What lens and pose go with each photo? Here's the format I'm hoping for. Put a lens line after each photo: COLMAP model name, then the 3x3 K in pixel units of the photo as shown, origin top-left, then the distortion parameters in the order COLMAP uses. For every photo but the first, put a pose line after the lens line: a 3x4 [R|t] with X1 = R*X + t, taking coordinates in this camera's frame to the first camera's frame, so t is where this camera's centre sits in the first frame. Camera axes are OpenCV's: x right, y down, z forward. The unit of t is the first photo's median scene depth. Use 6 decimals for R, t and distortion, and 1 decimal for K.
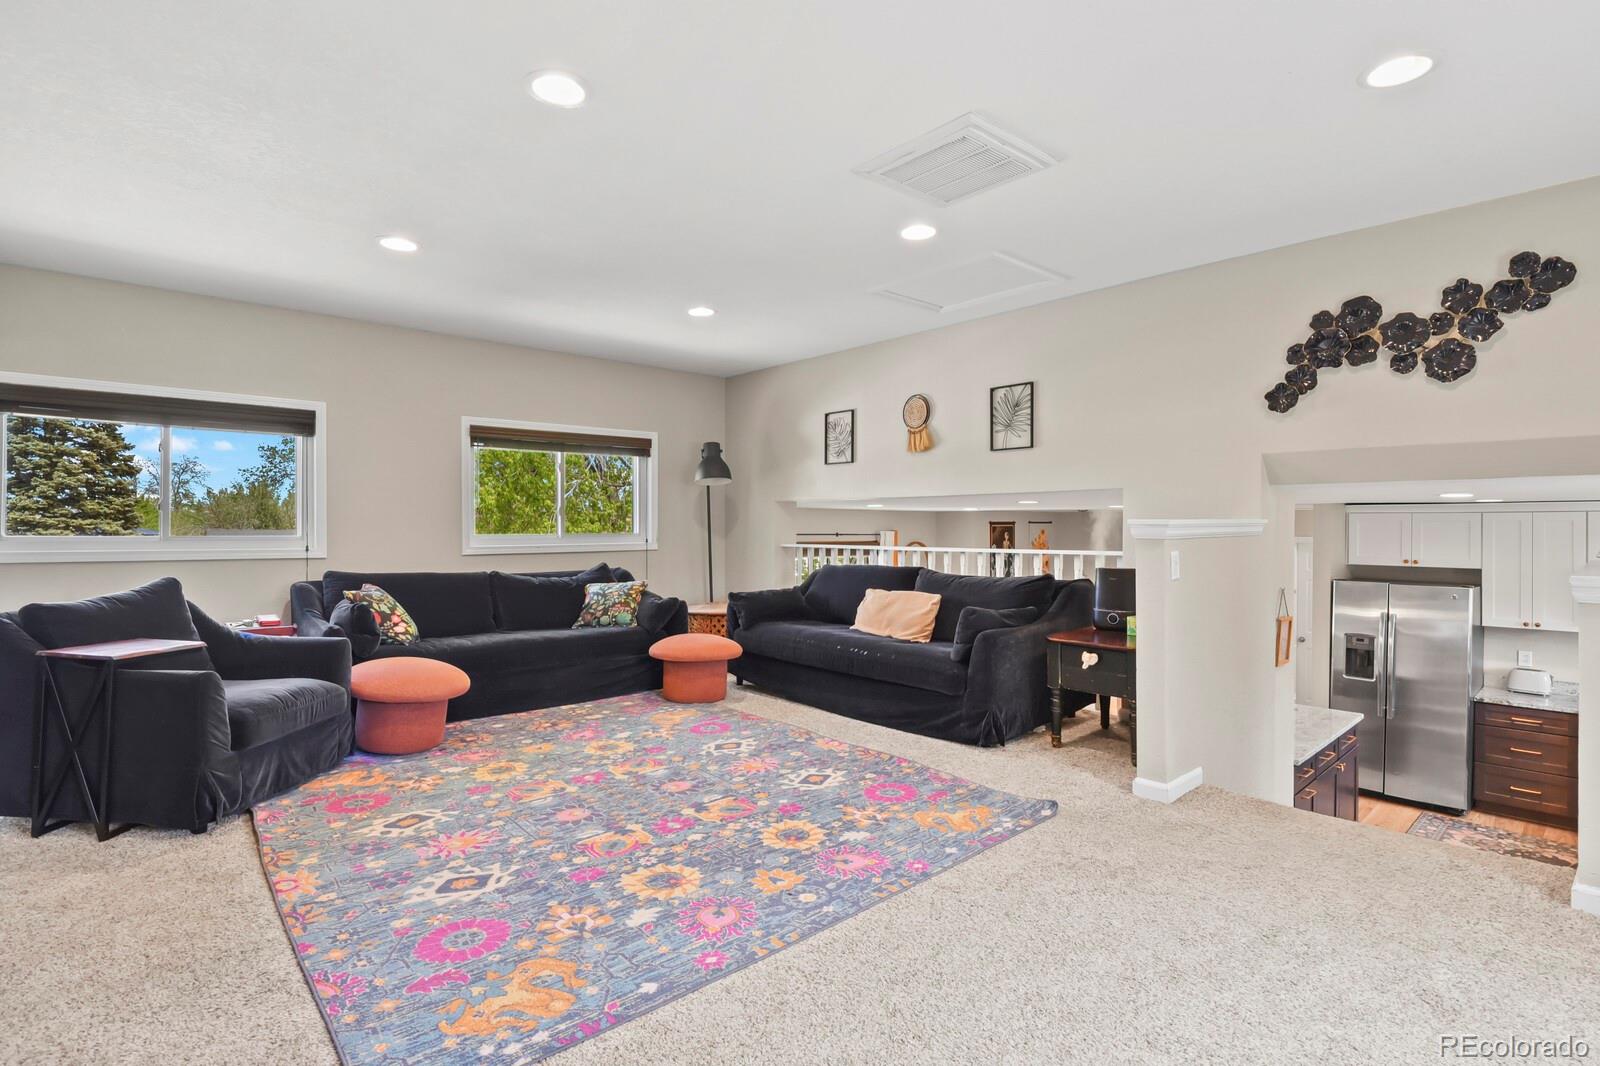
lens RADIAL K [[774.3, 0, 810.6], [0, 774.3, 529.2], [0, 0, 1]] dist [-0.005109, -0.004949]
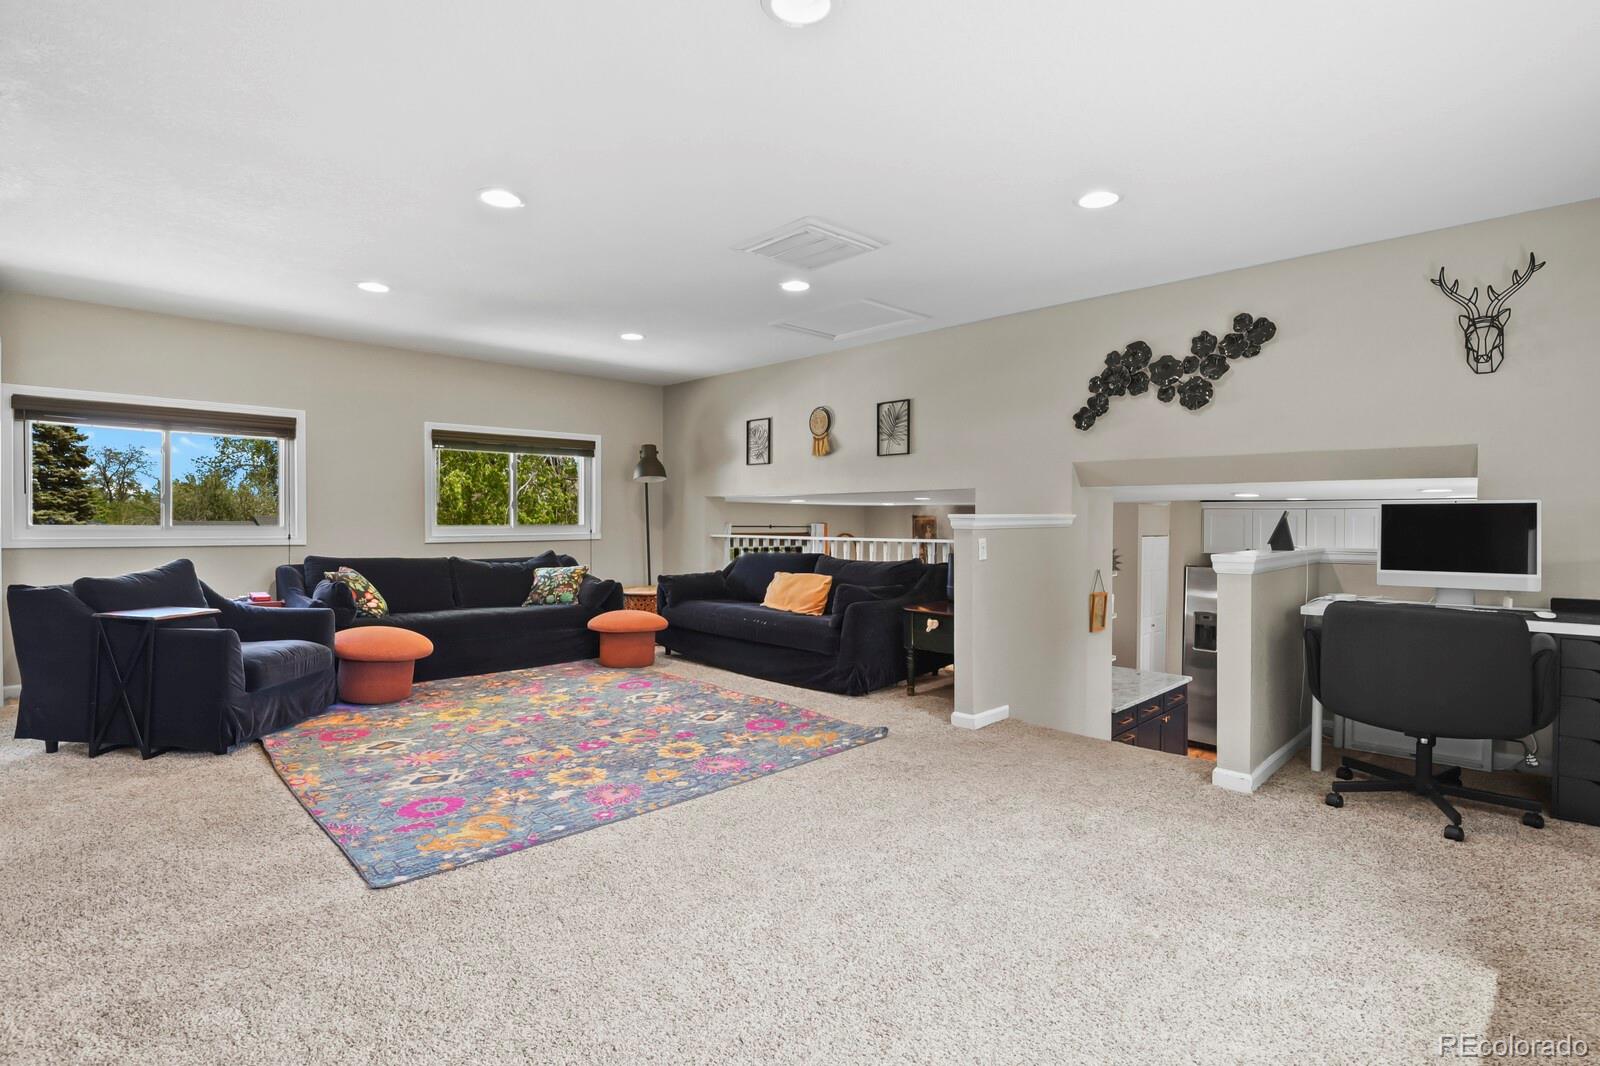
lens RADIAL K [[774.3, 0, 810.6], [0, 774.3, 529.2], [0, 0, 1]] dist [-0.005109, -0.004949]
pose [[0.999033, 0.002260, 0.043905, 0.107300], [-0.002657, 0.999956, 0.008991, 0.001551], [-0.043883, -0.009099, 0.998995, -0.260120]]
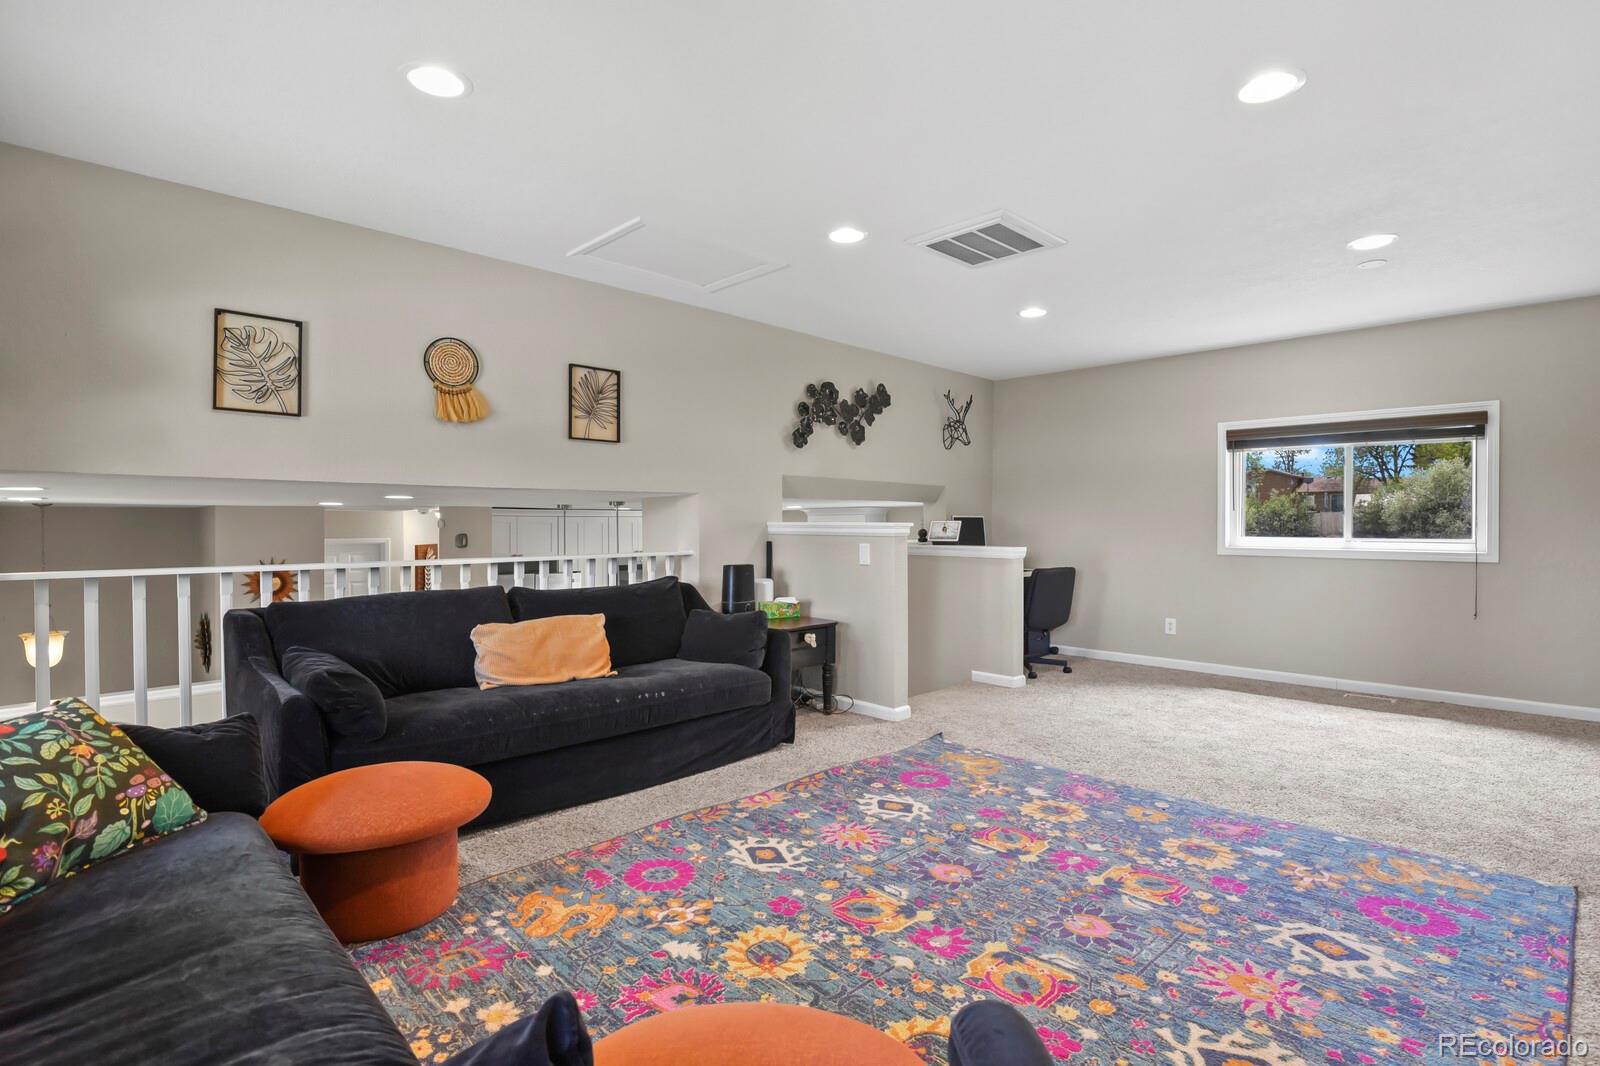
lens RADIAL K [[774.3, 0, 810.6], [0, 774.3, 529.2], [0, 0, 1]] dist [-0.005109, -0.004949]
pose [[-0.041541, -0.005018, 0.999124, -0.845844], [0.006125, 0.999967, 0.005277, -0.008076], [-0.999118, 0.006339, -0.041509, 1.068207]]
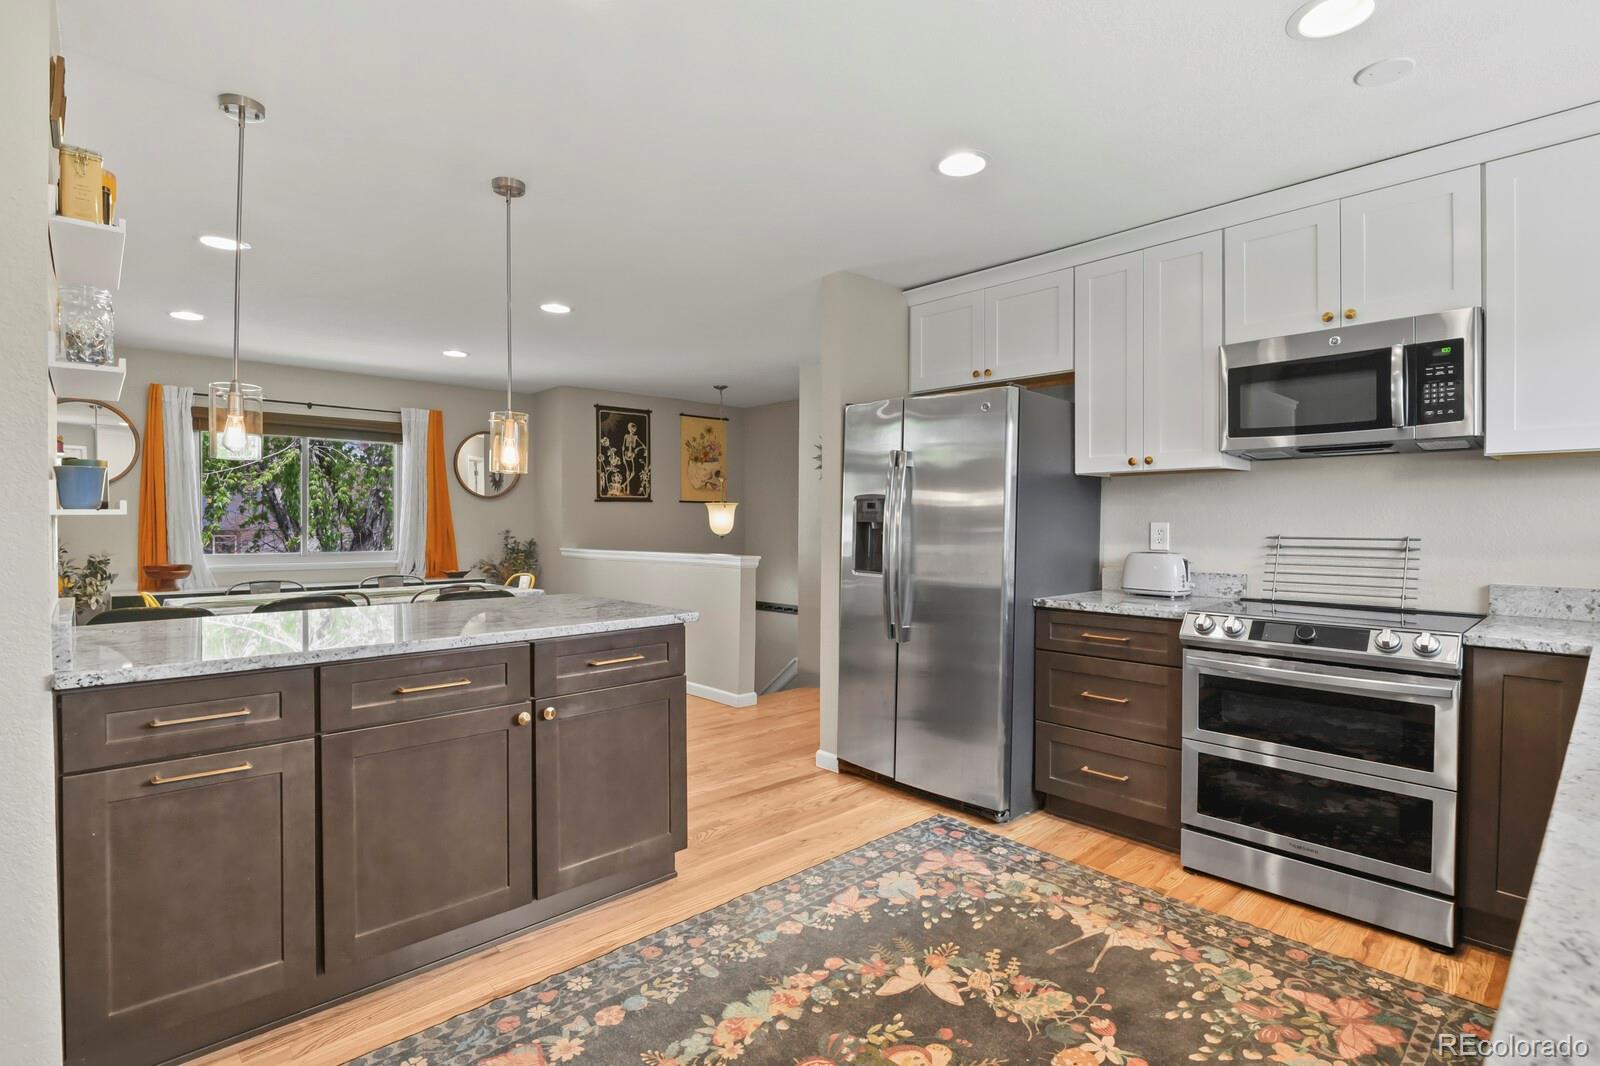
lens RADIAL K [[774.3, 0, 810.6], [0, 774.3, 529.2], [0, 0, 1]] dist [-0.005109, -0.004949]
pose [[0.999854, 0.002866, 0.016824, 1.175858], [-0.002992, 0.999968, 0.007481, 0.279926], [-0.016802, -0.007531, 0.999830, 0.786345]]
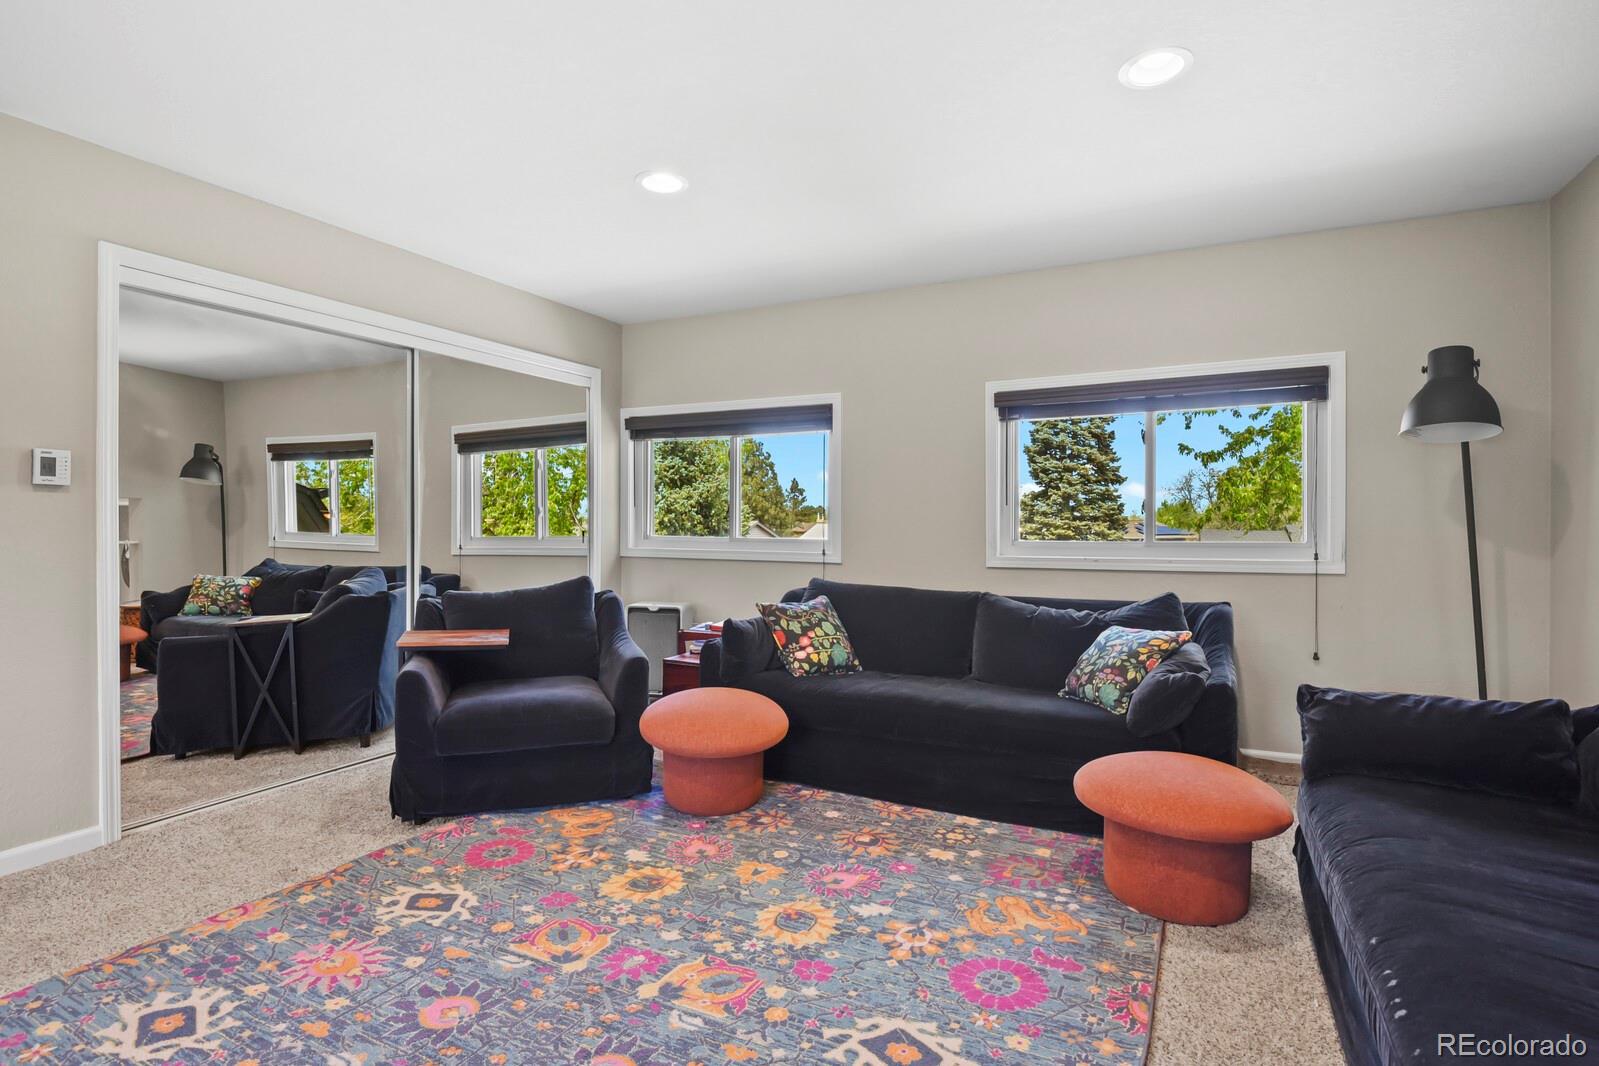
lens RADIAL K [[778.4, 0, 809.6], [0, 778.4, 527.9], [0, 0, 1]] dist [-0.012655, -0.001633]
pose [[0.362042, 0.002168, -0.932159, 0.291938], [-0.004432, 0.999990, 0.000604, -0.007150], [0.932151, 0.003913, 0.362048, 0.864182]]
